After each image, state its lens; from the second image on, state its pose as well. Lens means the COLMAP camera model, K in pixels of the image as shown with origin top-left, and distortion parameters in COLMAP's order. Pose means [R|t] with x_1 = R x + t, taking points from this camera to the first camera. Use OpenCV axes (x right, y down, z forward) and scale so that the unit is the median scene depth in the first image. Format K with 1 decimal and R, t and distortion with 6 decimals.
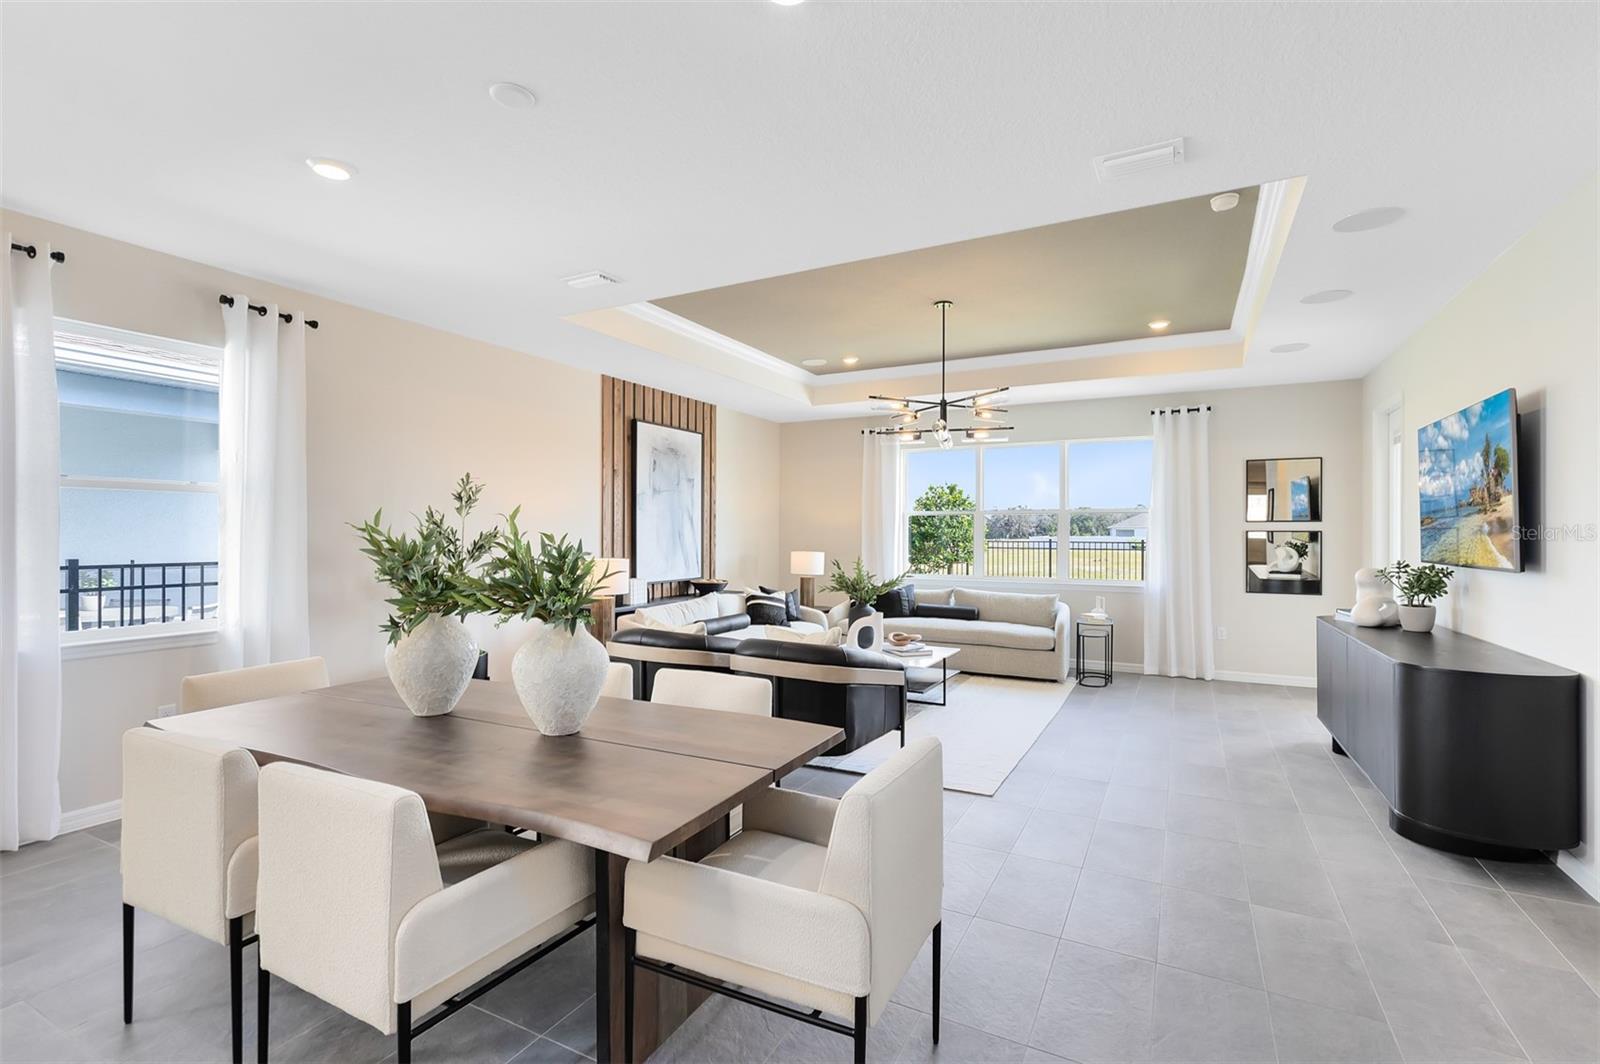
lens RADIAL K [[723.9, 0, 802.4], [0, 723.9, 532.7], [0, 0, 1]] dist [0.001288, -0.000649]
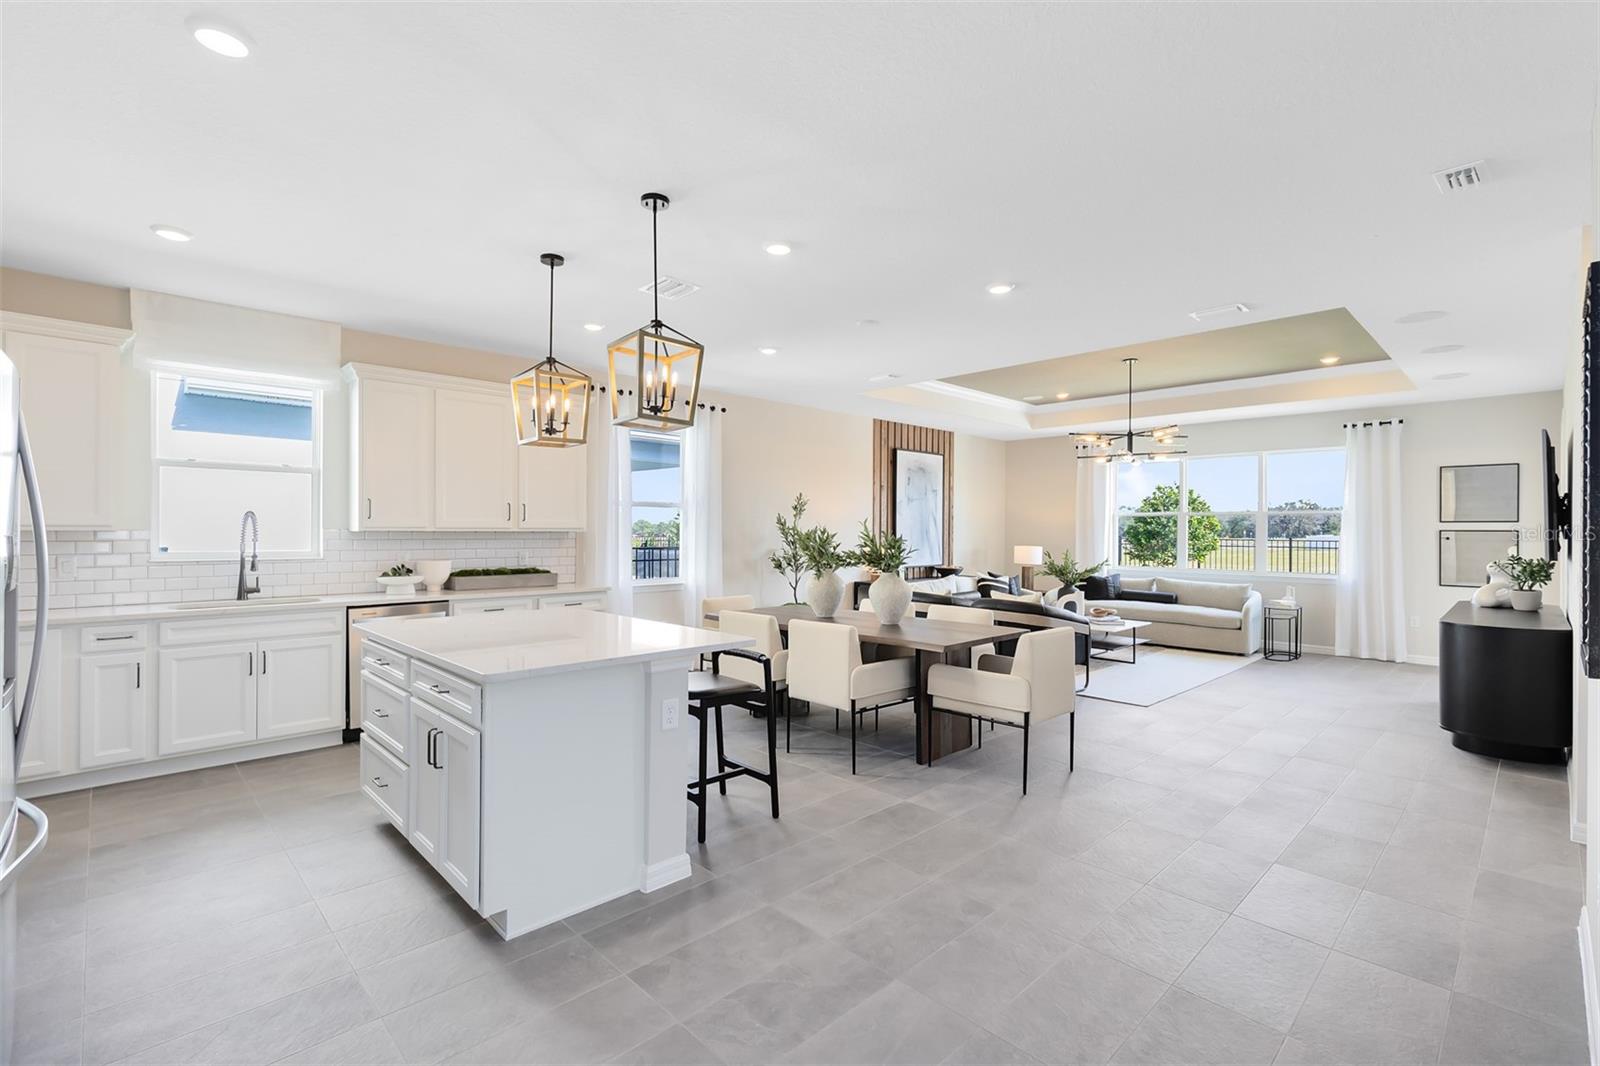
lens RADIAL K [[723.9, 0, 798.9], [0, 723.9, 529.8], [0, 0, 1]] dist [0.001288, -0.000649]
pose [[0.950220, 0.002741, -0.311567, 0.023961], [-0.002880, 0.999996, 0.000017, -0.000432], [0.311565, 0.000881, 0.950224, -0.358933]]
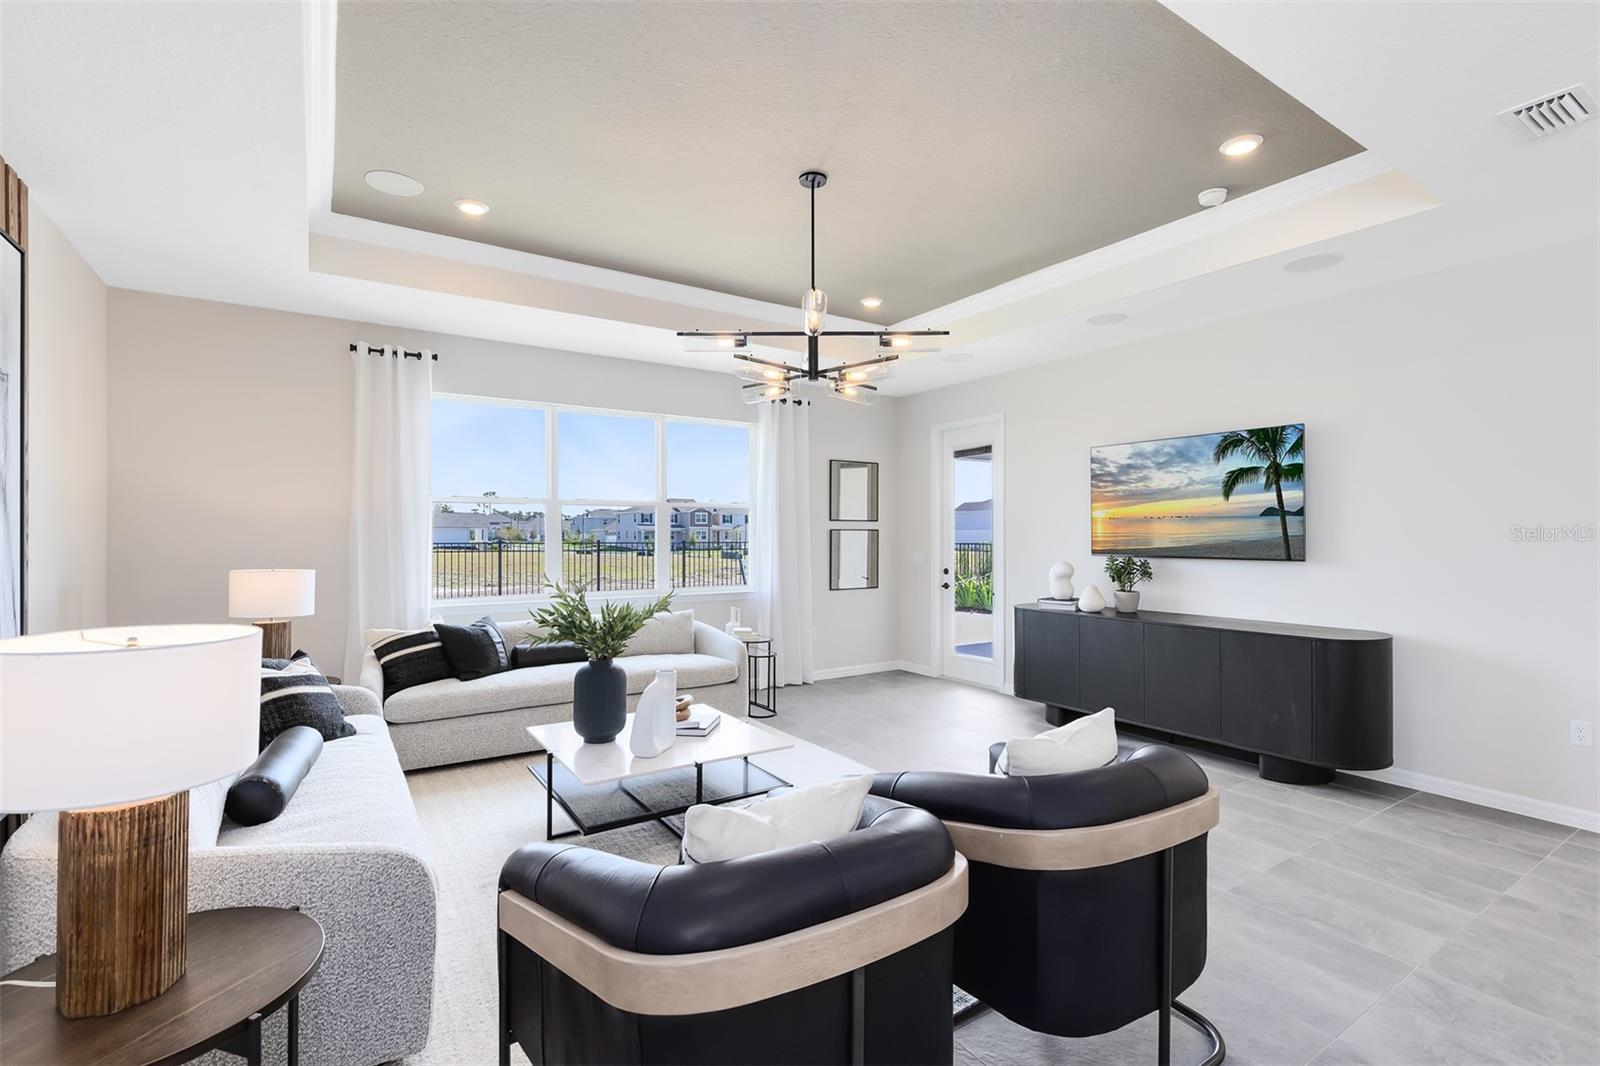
lens RADIAL K [[723.9, 0, 803.9], [0, 723.9, 527.4], [0, 0, 1]] dist [0.001288, -0.000649]
pose [[0.477138, 0.008606, 0.878786, -0.293046], [-0.000259, 0.999953, -0.009652, 0.003545], [-0.878828, 0.004378, 0.477118, 0.541104]]
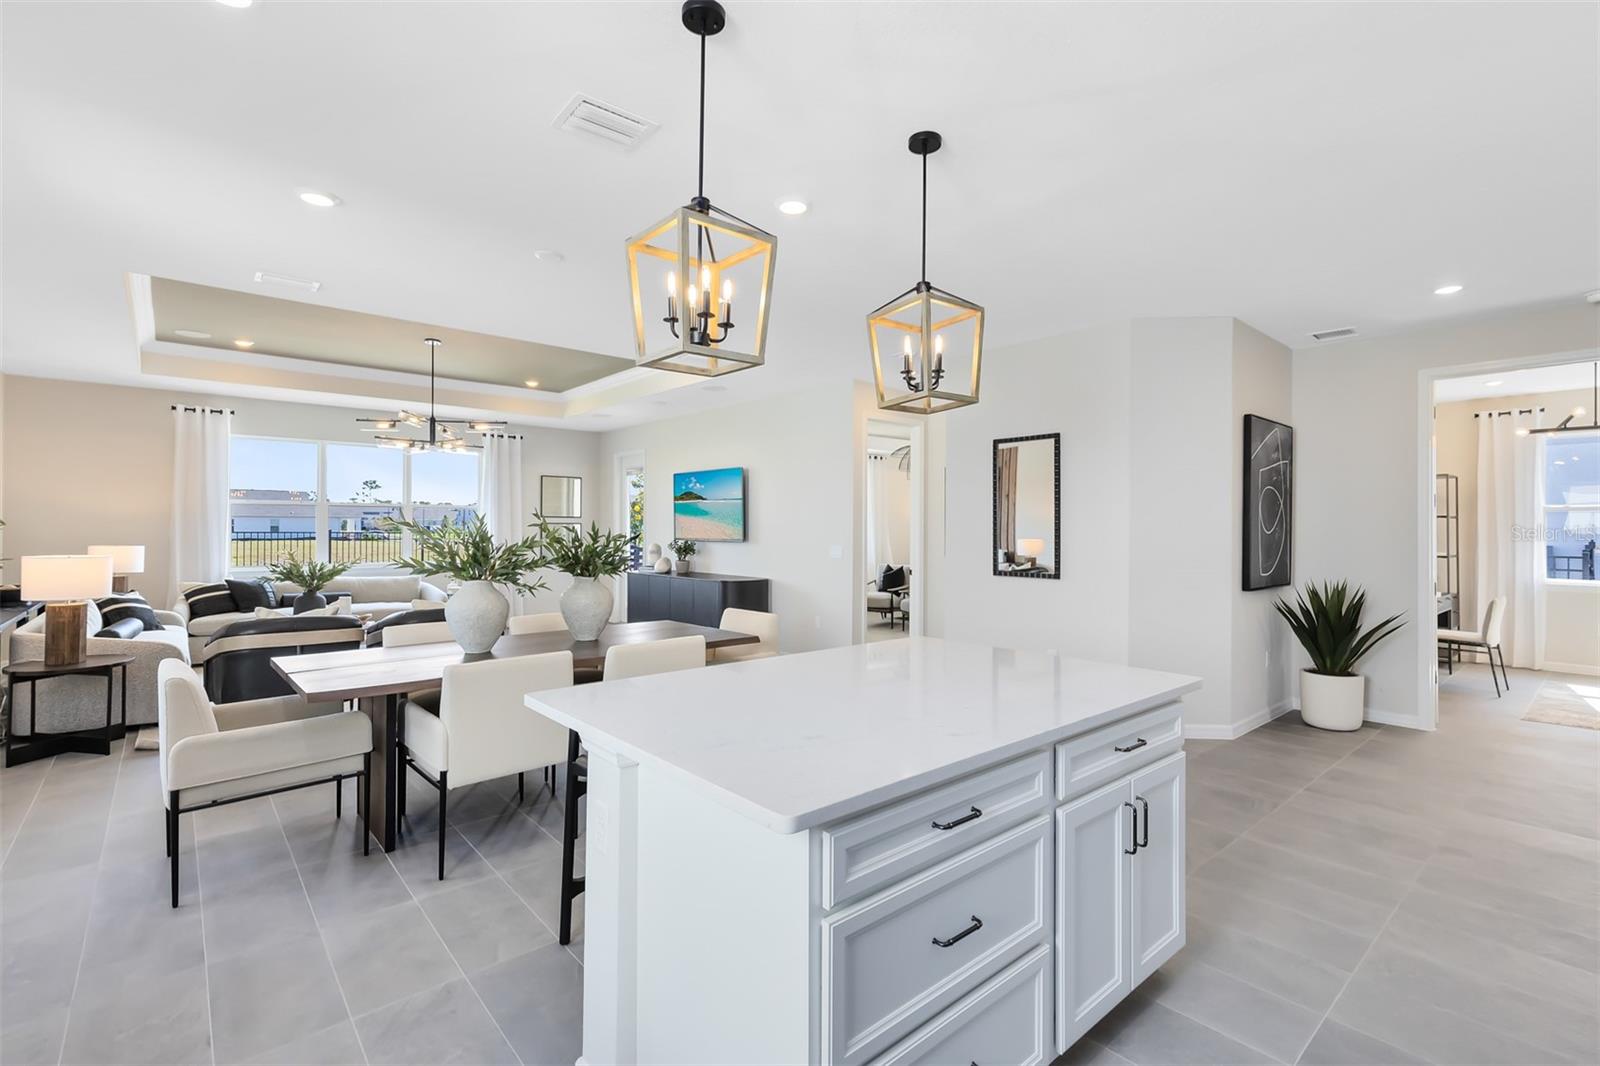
lens RADIAL K [[723.9, 0, 810.5], [0, 723.9, 521.2], [0, 0, 1]] dist [0.001288, -0.000649]
pose [[0.357835, 0.009047, 0.933741, -0.569778], [-0.005467, 0.999956, -0.007594, 0.000820], [-0.933769, -0.002388, 0.357869, -0.044216]]
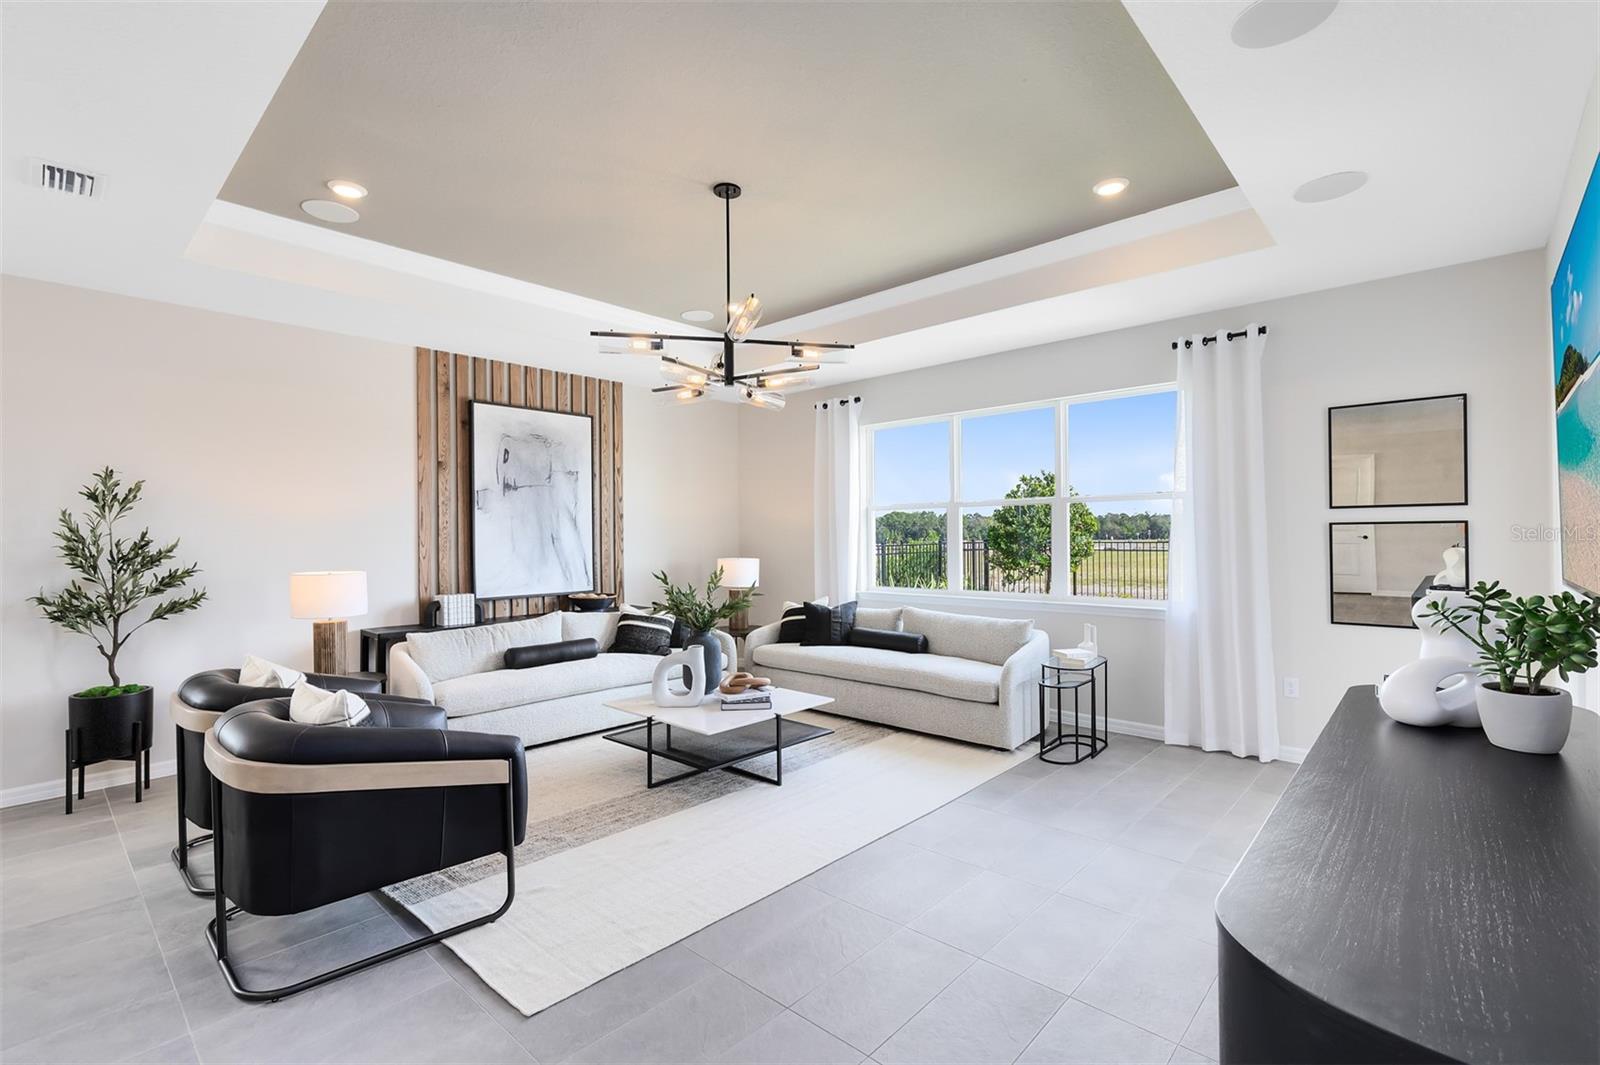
lens RADIAL K [[723.9, 0, 799.2], [0, 723.9, 535.0], [0, 0, 1]] dist [0.001288, -0.000649]
pose [[0.966754, -0.012043, -0.255426, 0.330013], [0.011853, 0.999927, -0.002281, 0.003472], [0.255435, -0.000823, 0.966826, 0.287052]]
